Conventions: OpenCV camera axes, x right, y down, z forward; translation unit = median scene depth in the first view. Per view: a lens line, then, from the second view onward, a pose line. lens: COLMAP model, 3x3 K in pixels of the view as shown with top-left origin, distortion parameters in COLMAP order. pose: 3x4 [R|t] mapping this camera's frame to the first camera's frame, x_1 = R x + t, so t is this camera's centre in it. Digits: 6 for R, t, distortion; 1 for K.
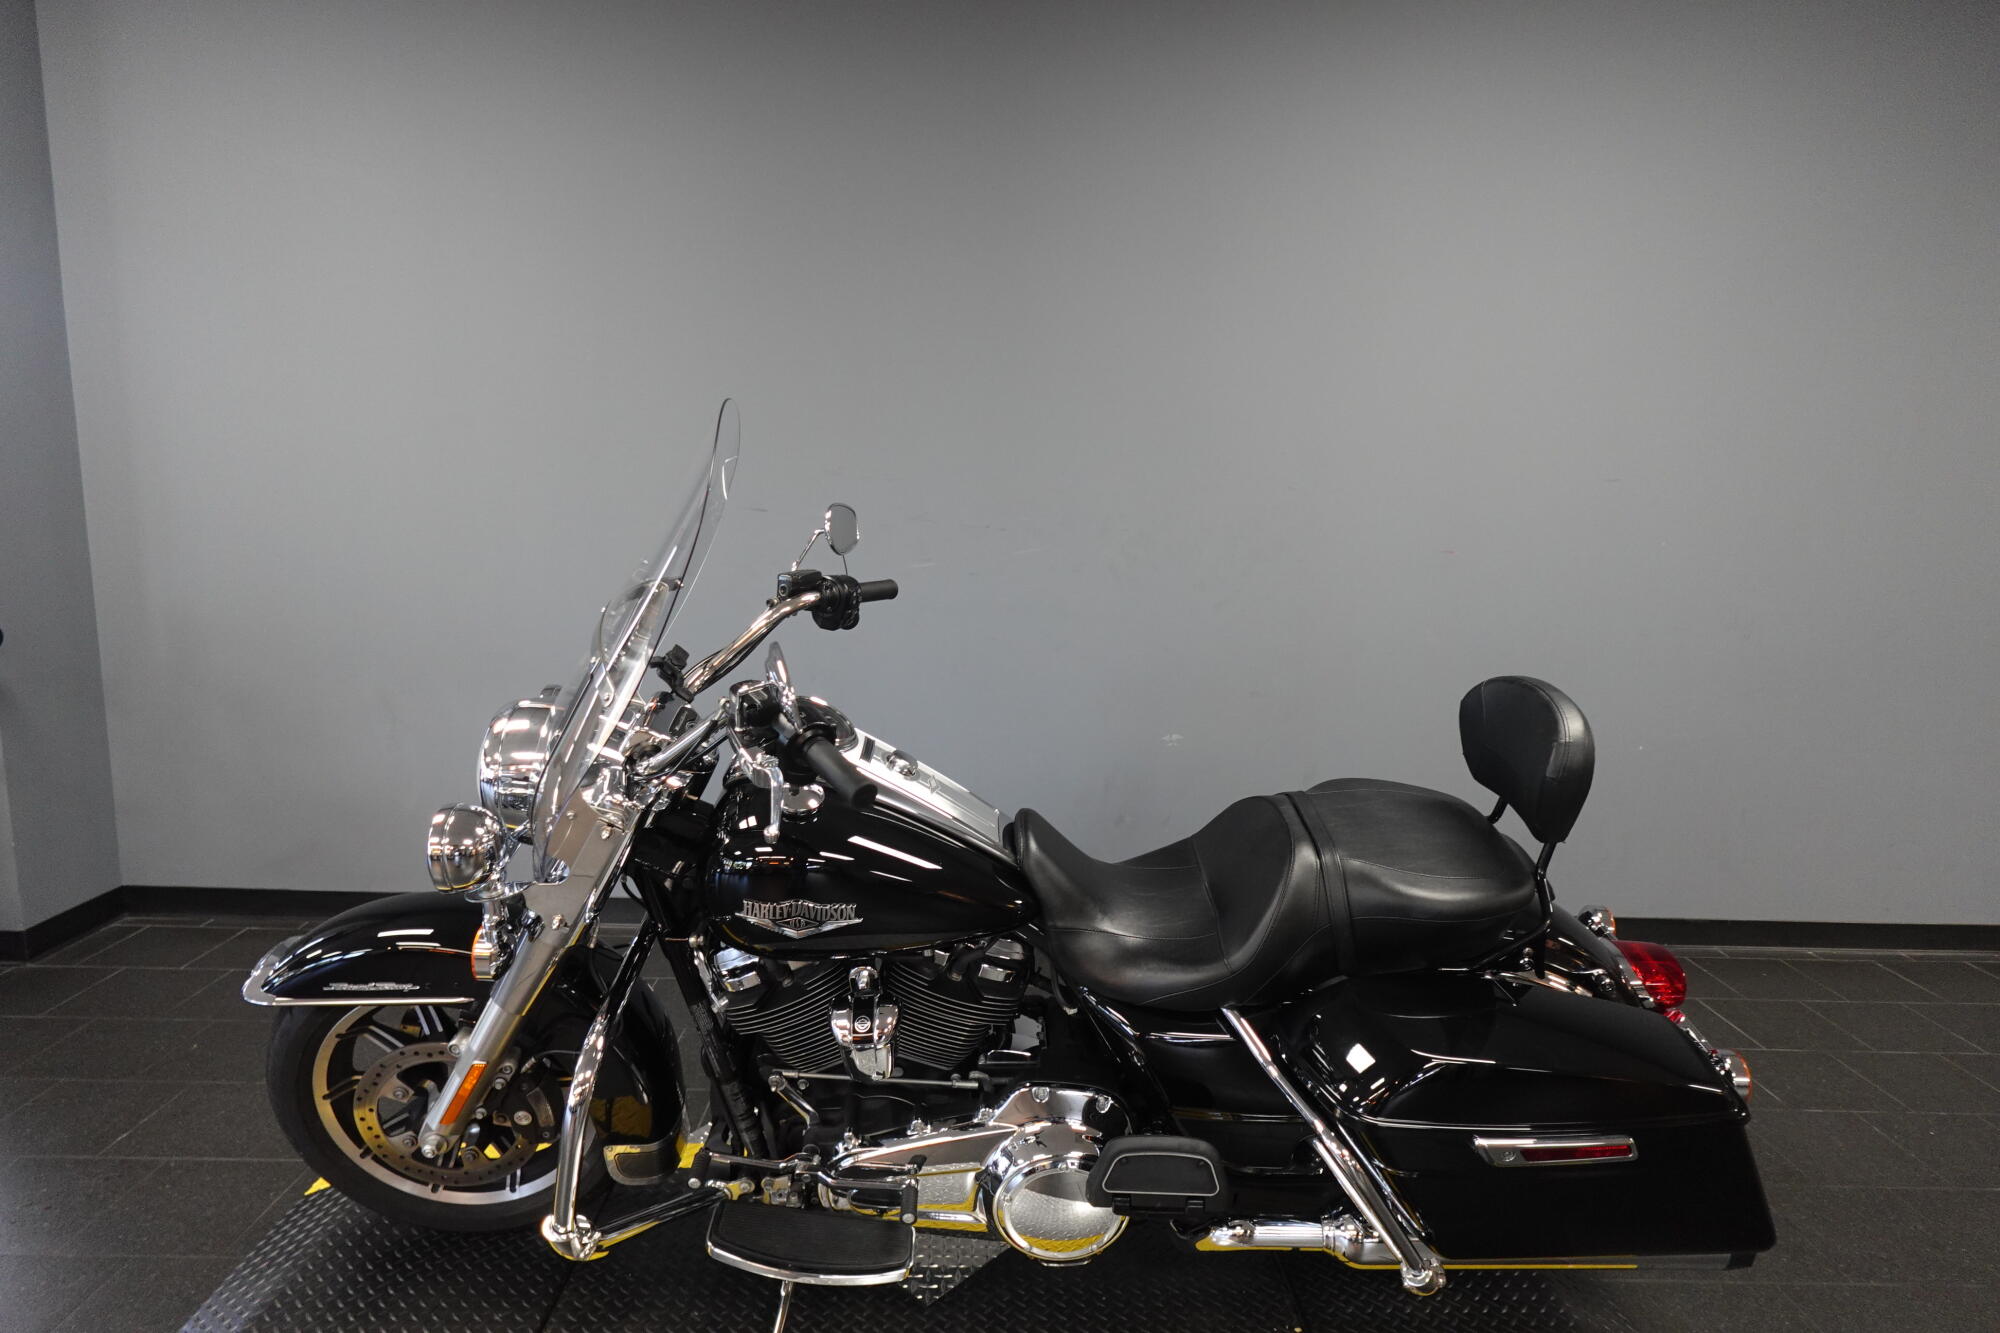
lens RADIAL K [[1138.7, 0, 1000.5], [0, 1138.7, 665.2], [0, 0, 1]] dist [0.003047, -0.001581]
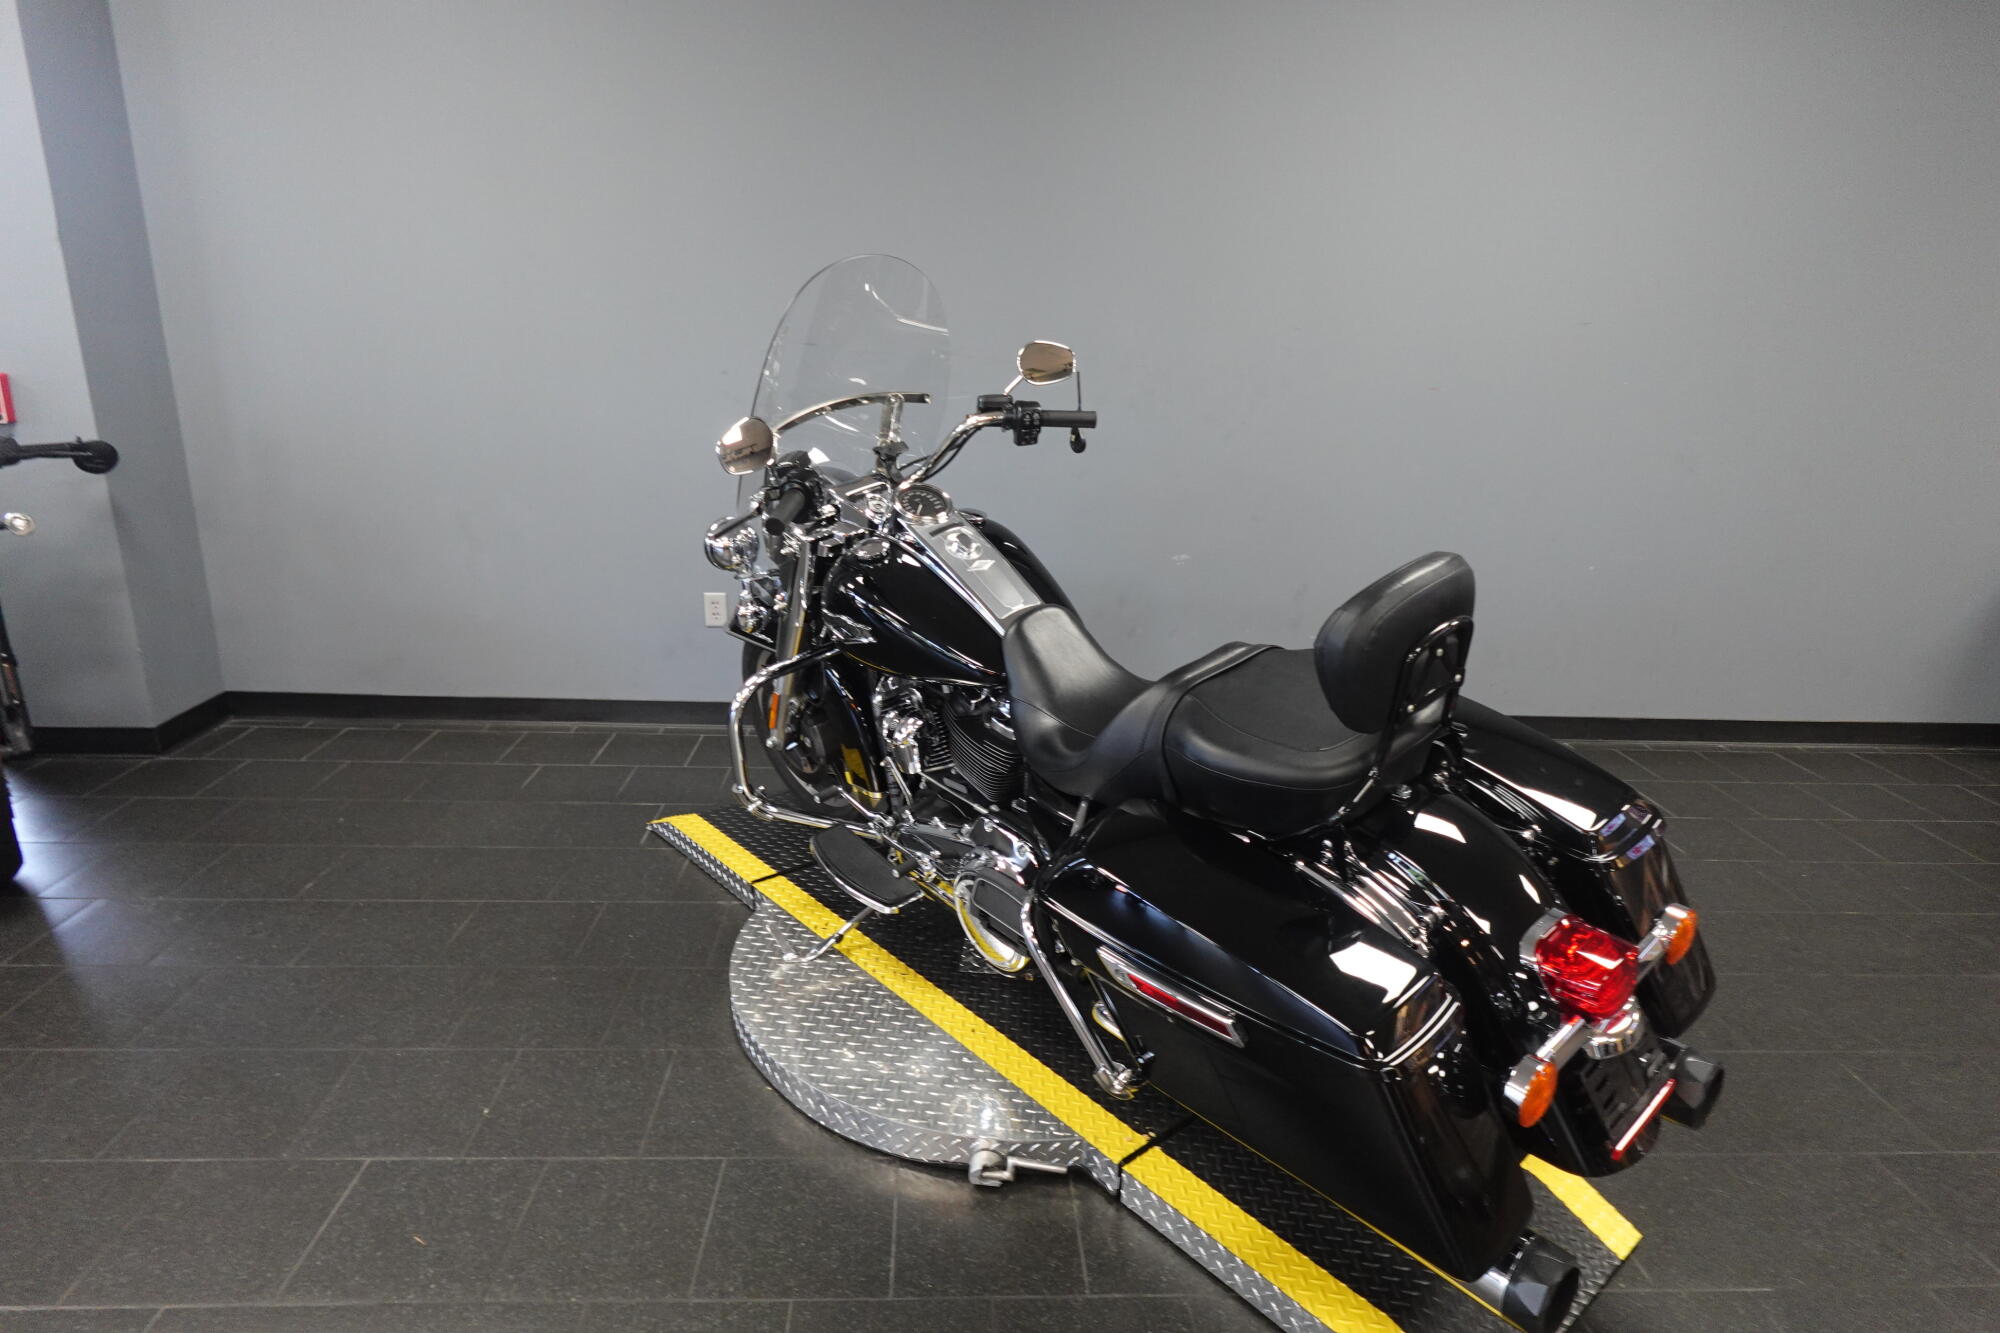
lens RADIAL K [[1137.9, 0, 999.0], [0, 1137.9, 669.8], [0, 0, 1]] dist [0.003178, -0.002067]
pose [[0.999202, -0.001078, 0.039918, -0.080492], [-0.004434, 0.990460, 0.137729, 0.021415], [-0.039685, -0.137796, 0.989665, -0.122480]]
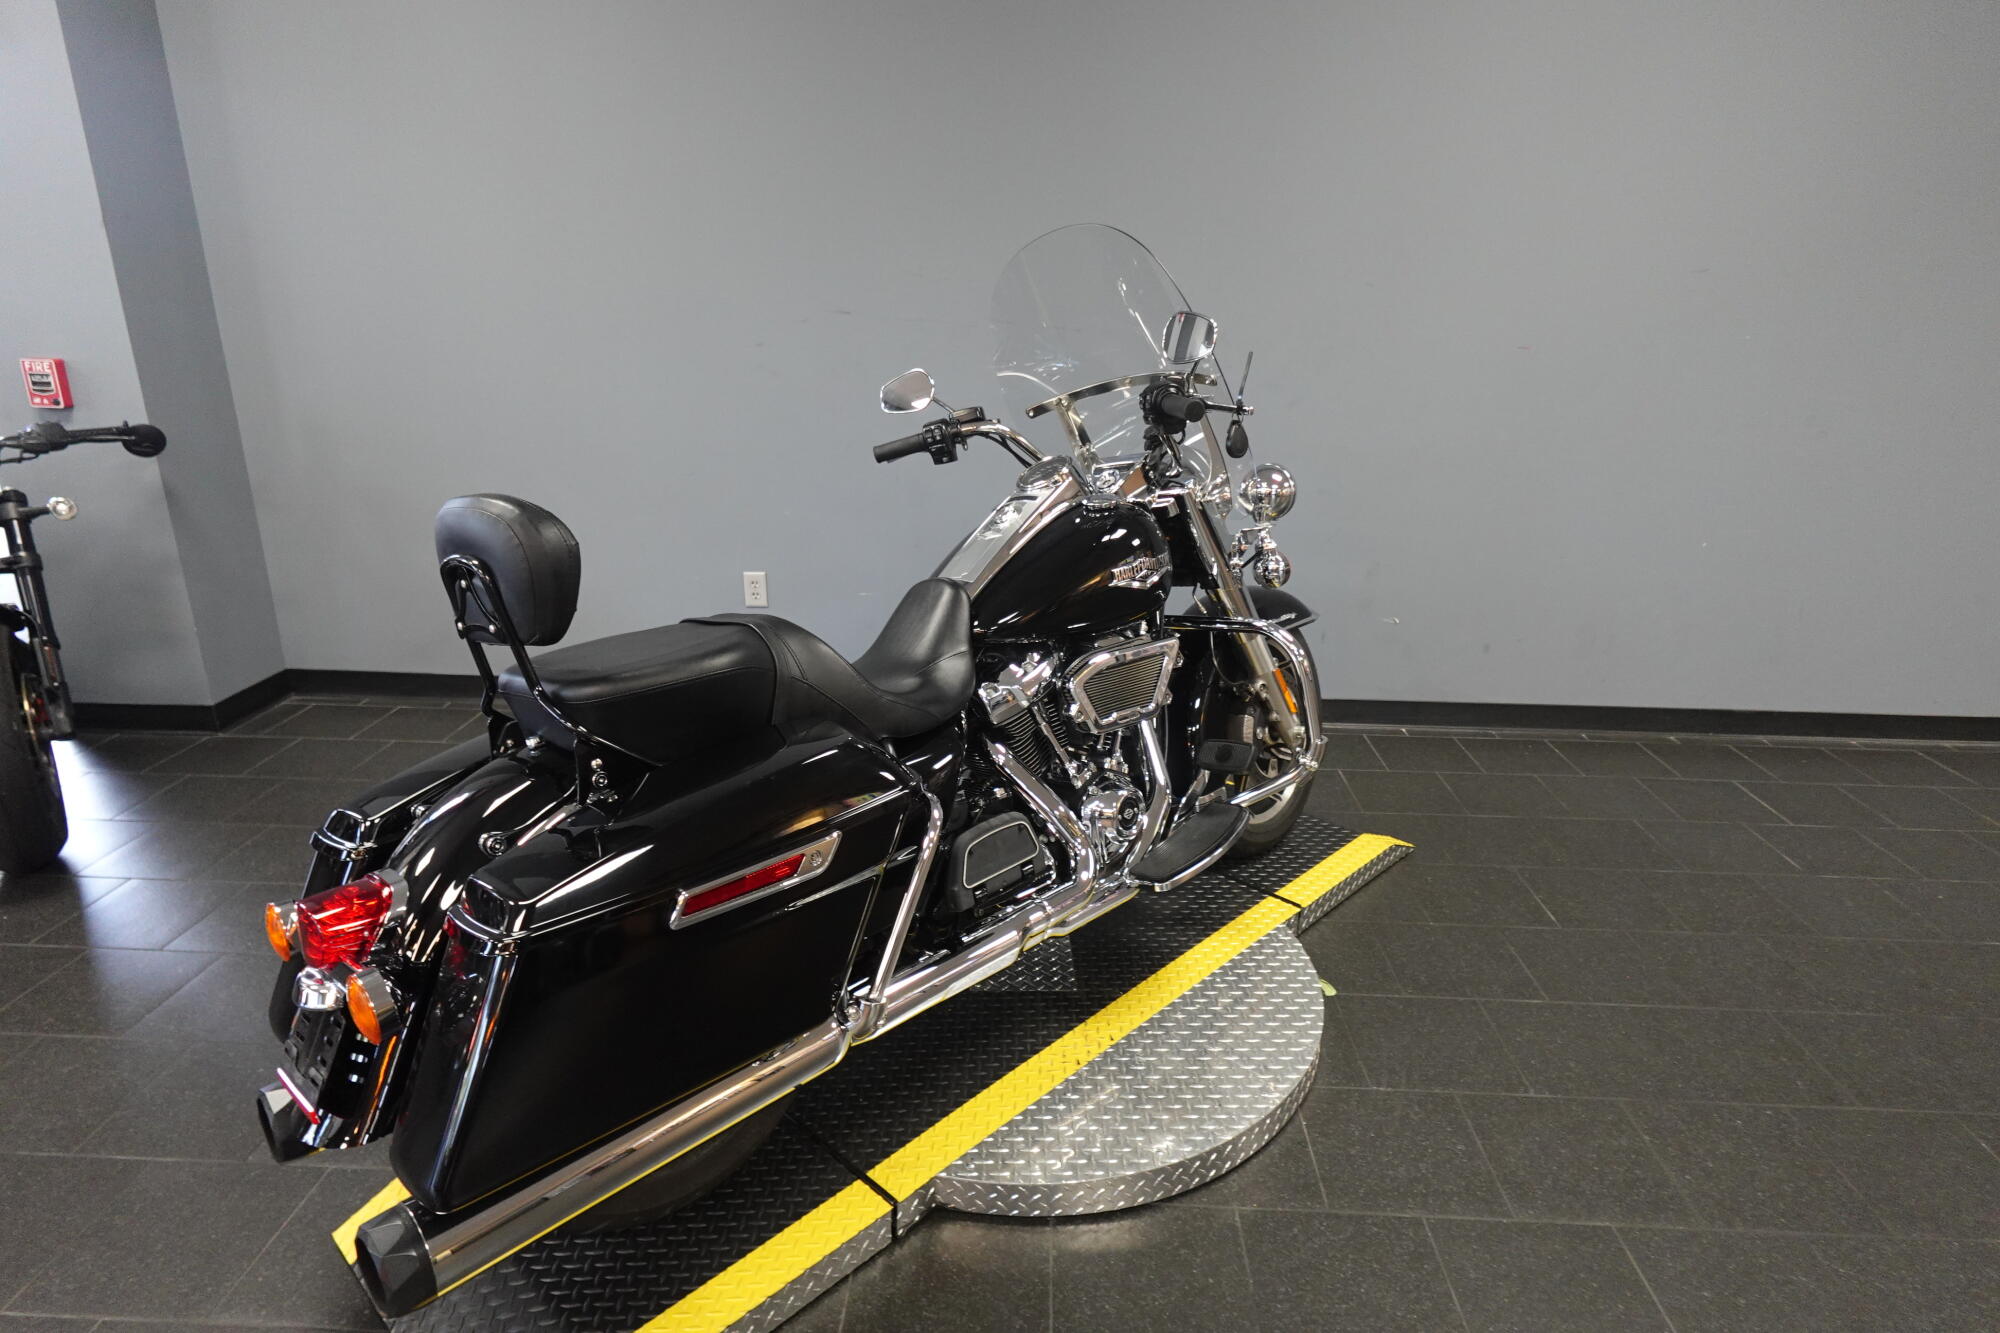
lens RADIAL K [[1136.8, 0, 1000.0], [0, 1136.8, 666.5], [0, 0, 1]] dist [0.003796, -0.002724]
pose [[0.998432, 0.006247, -0.055630, -0.012587], [0.002952, 0.986497, 0.163755, 0.012319], [0.055901, -0.163663, 0.984931, -0.064456]]
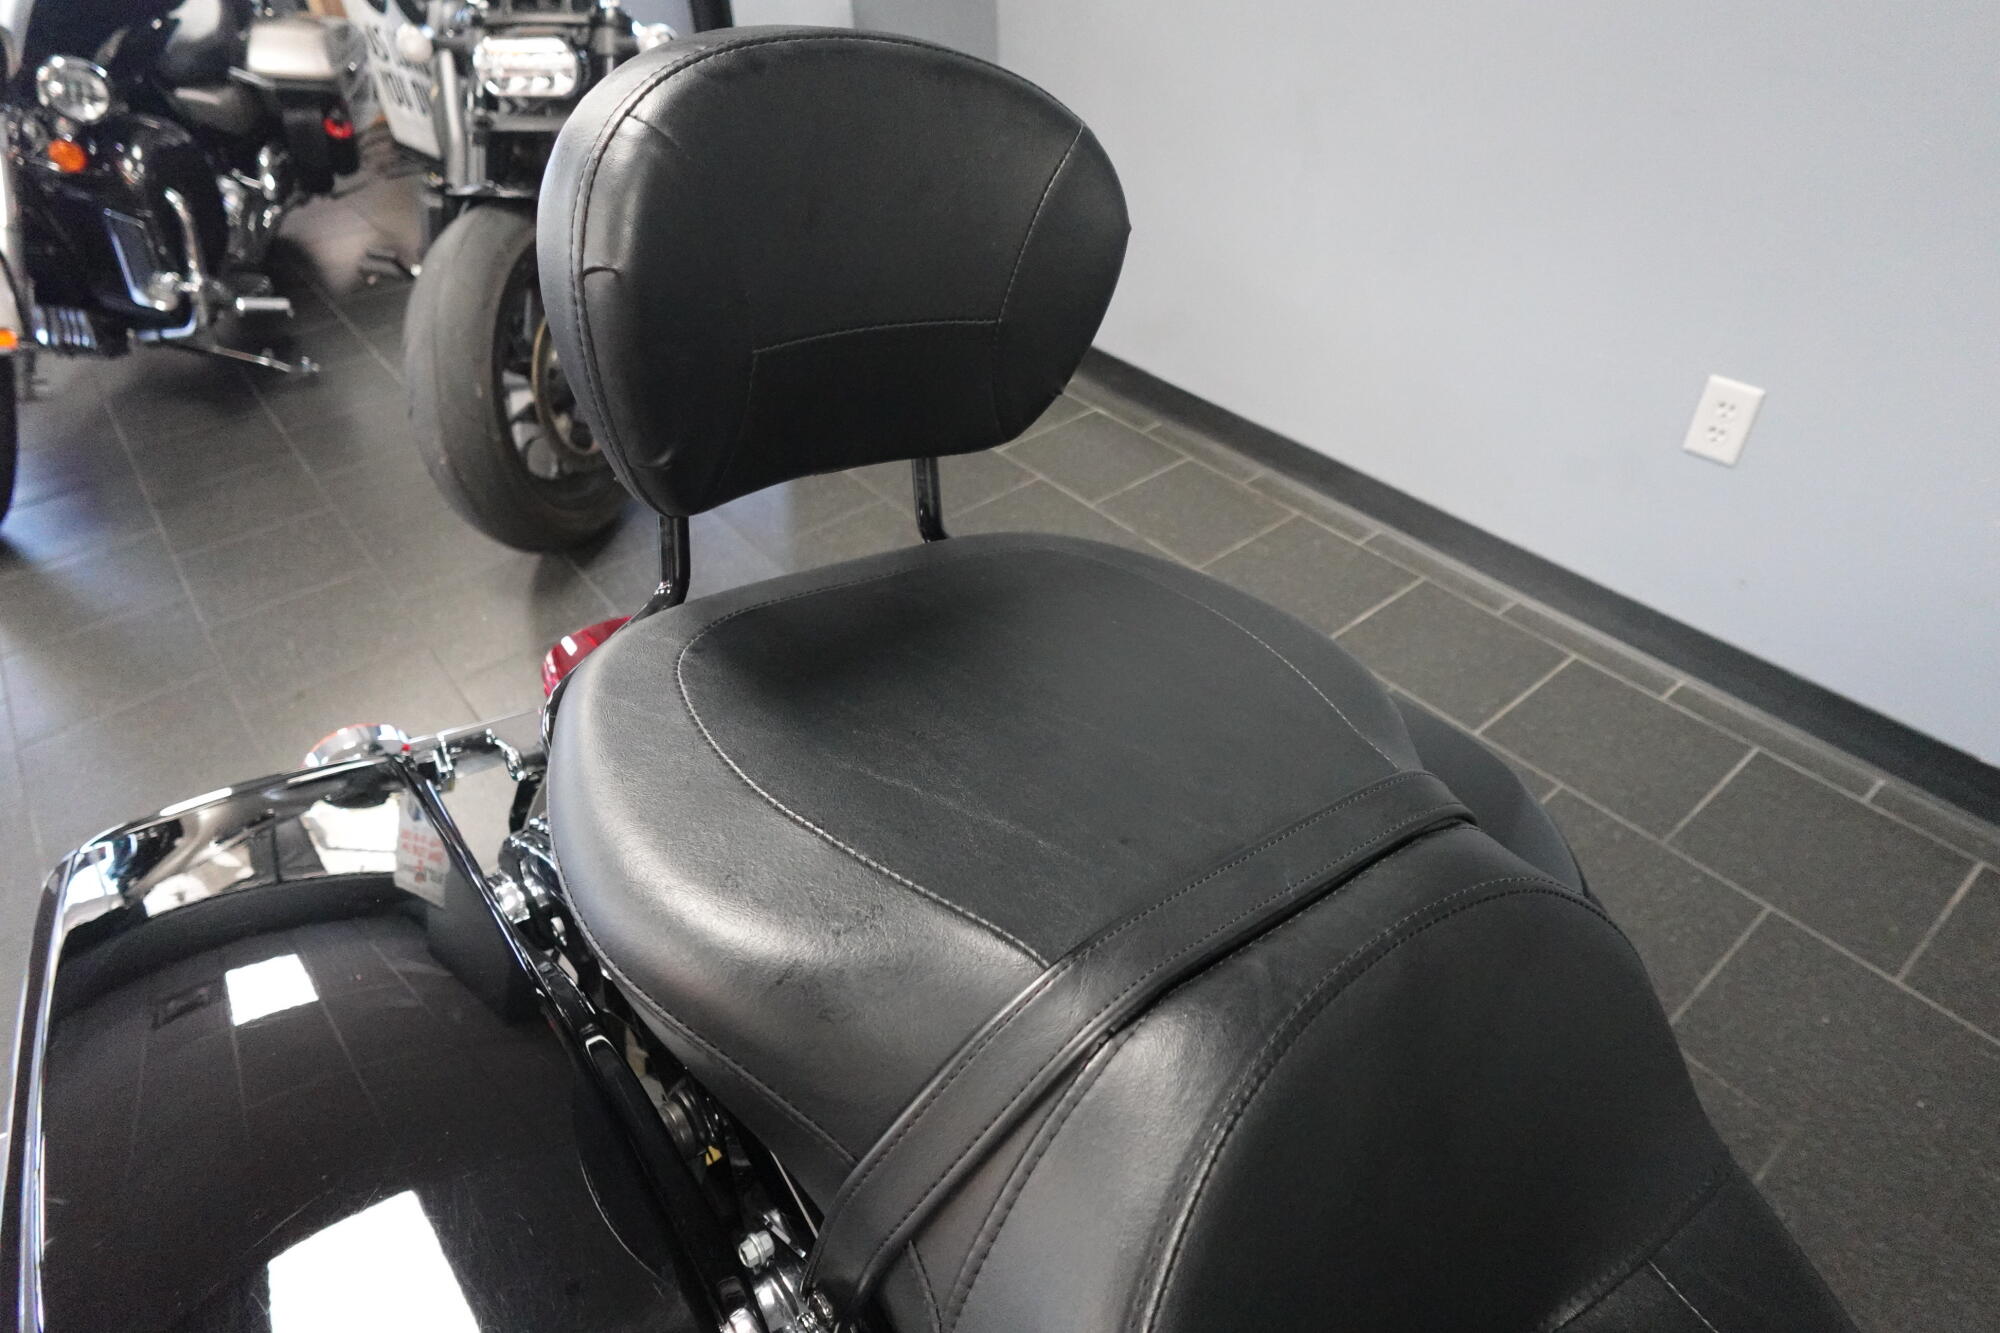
lens RADIAL K [[1136.8, 0, 1000.0], [0, 1136.8, 666.5], [0, 0, 1]] dist [0.003796, -0.002724]
pose [[0.623468, 0.469961, -0.624839, -0.163180], [-0.087750, 0.836193, 0.541370, -0.032602], [0.776909, -0.282697, 0.562579, 0.528744]]
